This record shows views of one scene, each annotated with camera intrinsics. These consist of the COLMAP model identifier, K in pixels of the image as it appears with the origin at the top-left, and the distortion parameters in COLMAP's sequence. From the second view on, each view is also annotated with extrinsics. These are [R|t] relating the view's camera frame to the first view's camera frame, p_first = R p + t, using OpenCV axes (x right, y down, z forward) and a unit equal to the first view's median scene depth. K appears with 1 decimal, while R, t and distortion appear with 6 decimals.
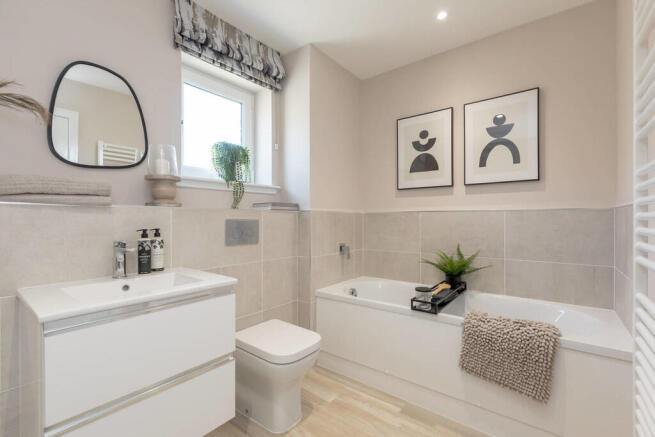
lens RADIAL K [[294.2, 0, 325.2], [0, 294.2, 213.6], [0, 0, 1]] dist [-0.000051, -0.000114]
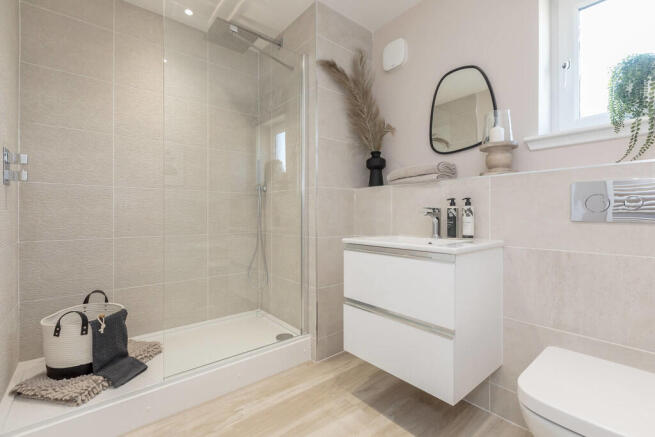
lens RADIAL K [[294.2, 0, 325.2], [0, 294.2, 213.6], [0, 0, 1]] dist [-0.000051, -0.000114]
pose [[-0.202643, 0.009796, -0.979204, 0.422073], [0.018134, 0.999816, 0.006249, 0.069326], [0.979085, -0.016490, -0.202784, 0.540462]]
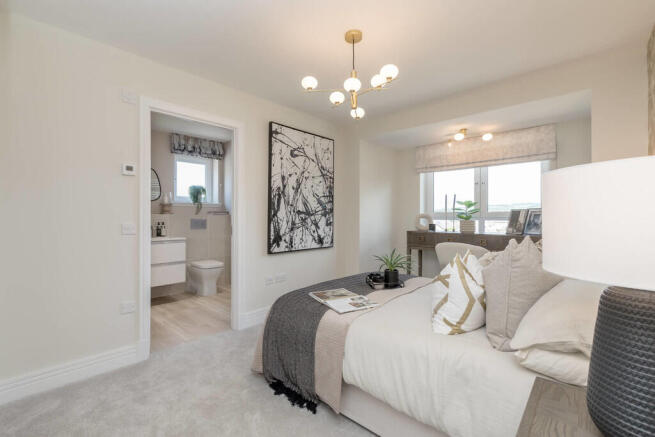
lens RADIAL K [[294.2, 0, 325.2], [0, 294.2, 213.6], [0, 0, 1]] dist [-0.000051, -0.000114]
pose [[0.996623, 0.012840, -0.081098, 0.989023], [-0.011962, 0.999865, 0.011294, -0.067282], [0.081232, -0.010286, 0.996642, -1.389950]]
